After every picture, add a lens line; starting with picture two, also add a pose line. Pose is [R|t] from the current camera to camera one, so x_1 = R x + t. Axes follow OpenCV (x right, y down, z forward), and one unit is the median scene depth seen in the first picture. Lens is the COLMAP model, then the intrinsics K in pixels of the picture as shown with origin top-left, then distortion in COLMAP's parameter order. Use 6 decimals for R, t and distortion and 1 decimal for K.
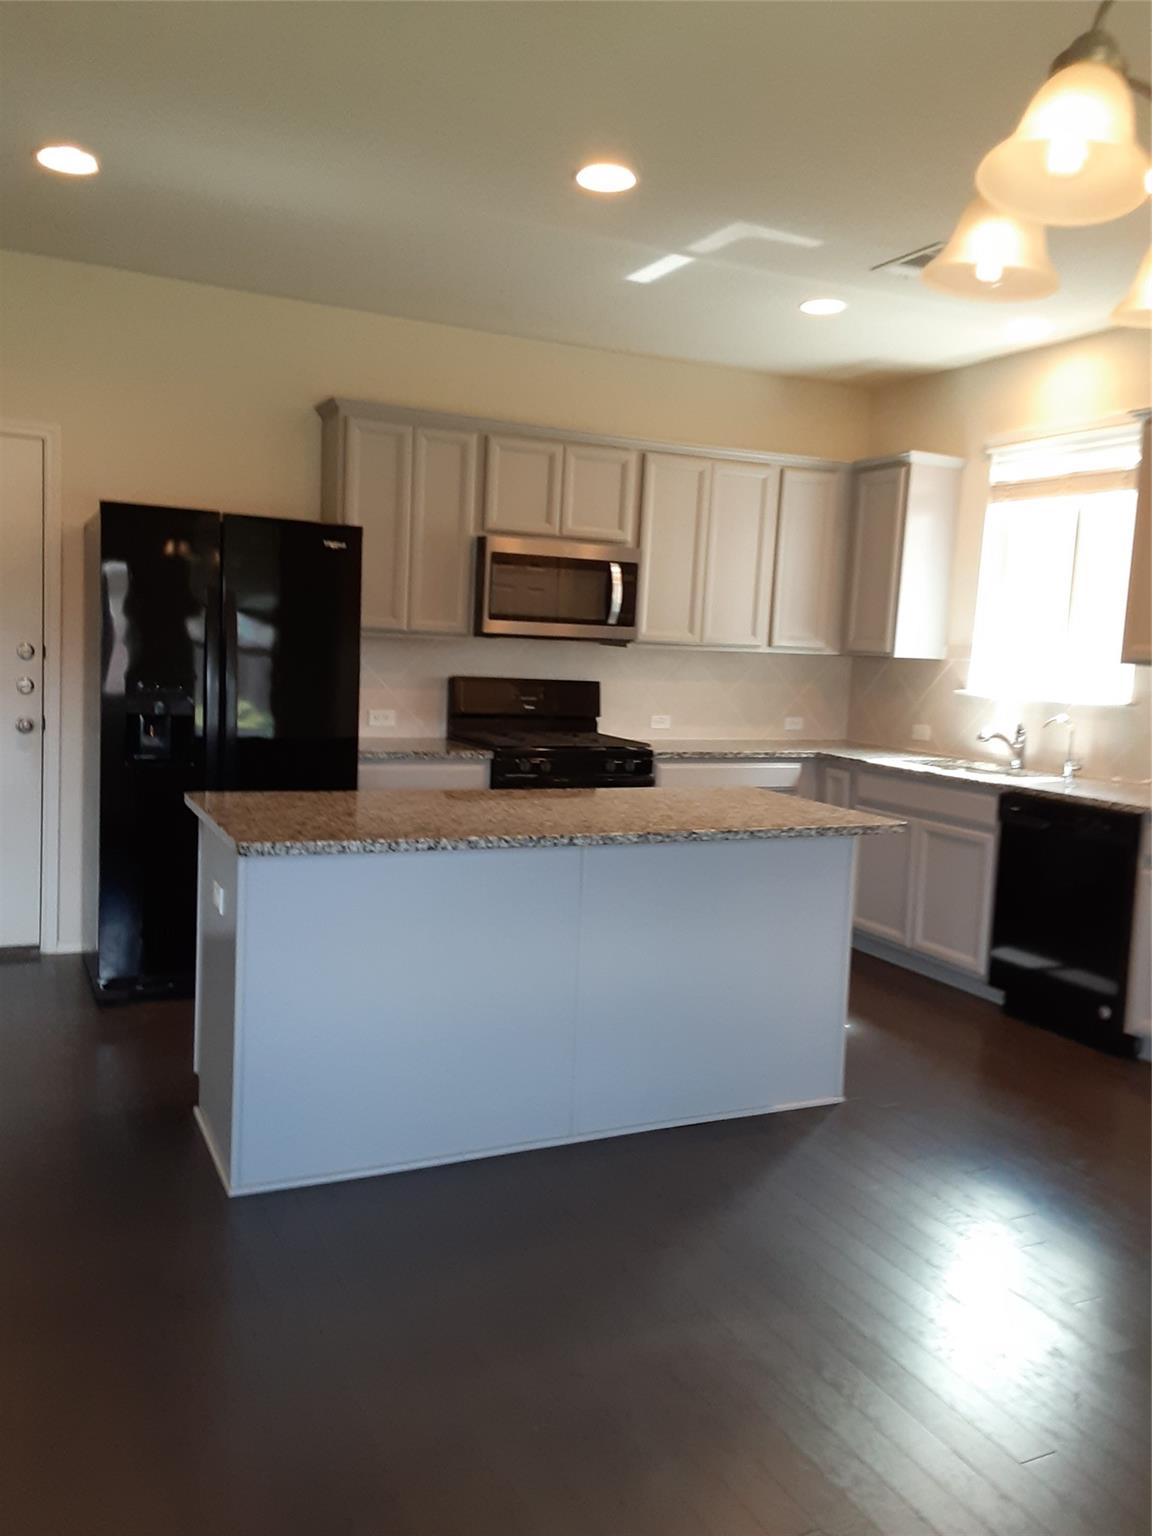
lens RADIAL K [[1230.2, 0, 576.0], [0, 1230.2, 768.0], [0, 0, 1]] dist [0.067982, 0.001521]
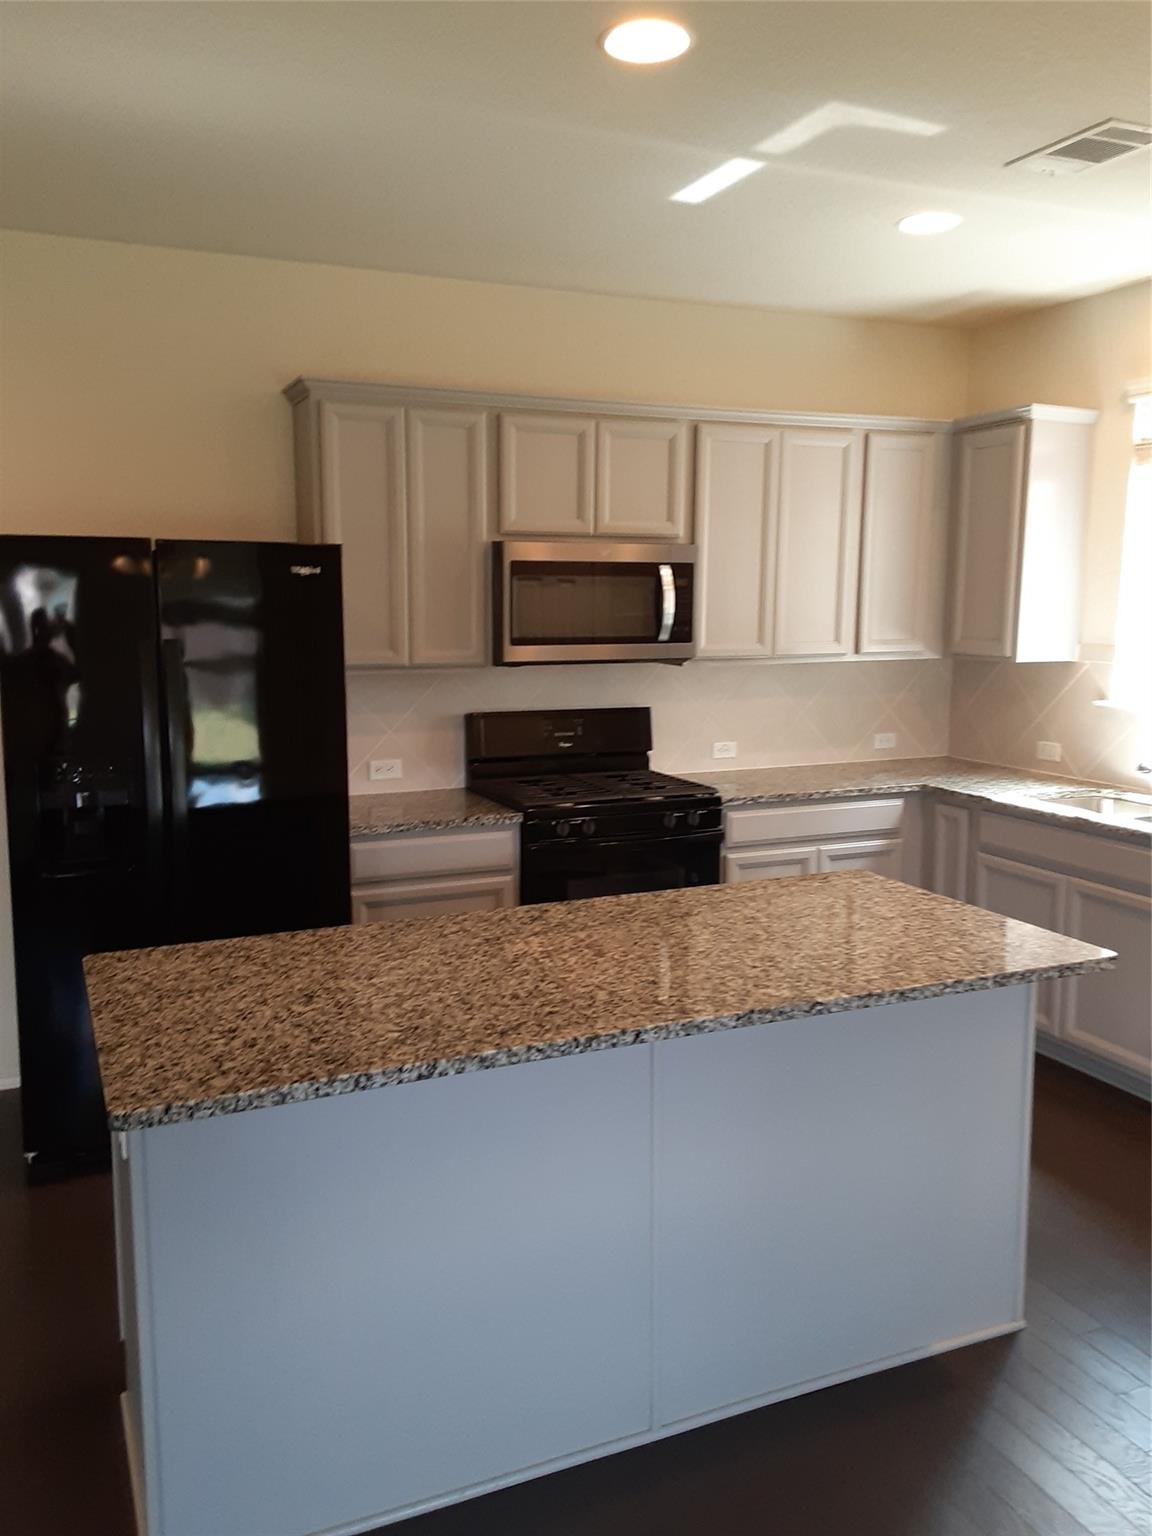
lens RADIAL K [[1213.7, 0, 553.2], [0, 1213.7, 773.3], [0, 0, 1]] dist [0.057214, -0.093710]
pose [[0.997960, -0.038523, -0.050910, -0.006080], [0.040297, 0.998600, 0.034279, -0.062601], [0.049518, -0.036261, 0.998115, 0.207503]]
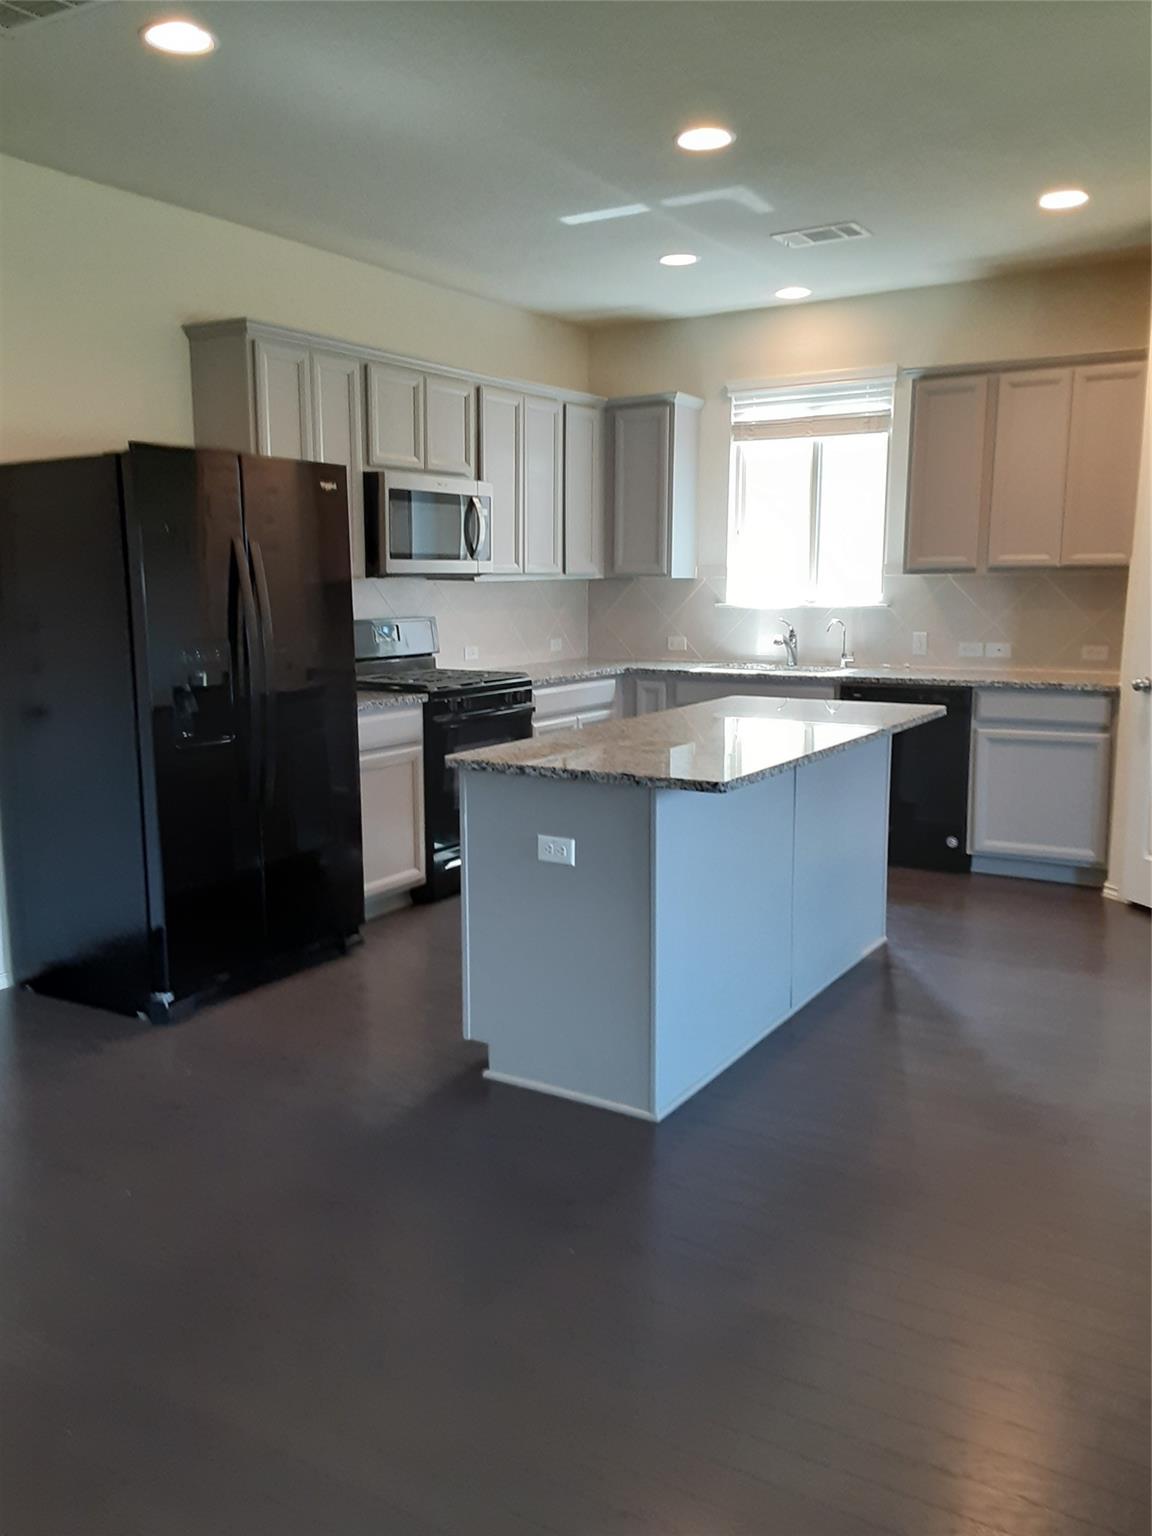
lens RADIAL K [[1231.9, 0, 576.0], [0, 1231.9, 802.7], [0, 0, 1]] dist [0.003664, -0.000610]
pose [[0.842092, -0.147528, 0.518764, -0.471656], [0.100941, 0.987976, 0.117110, -0.029858], [-0.529804, -0.046253, 0.846858, 0.092934]]
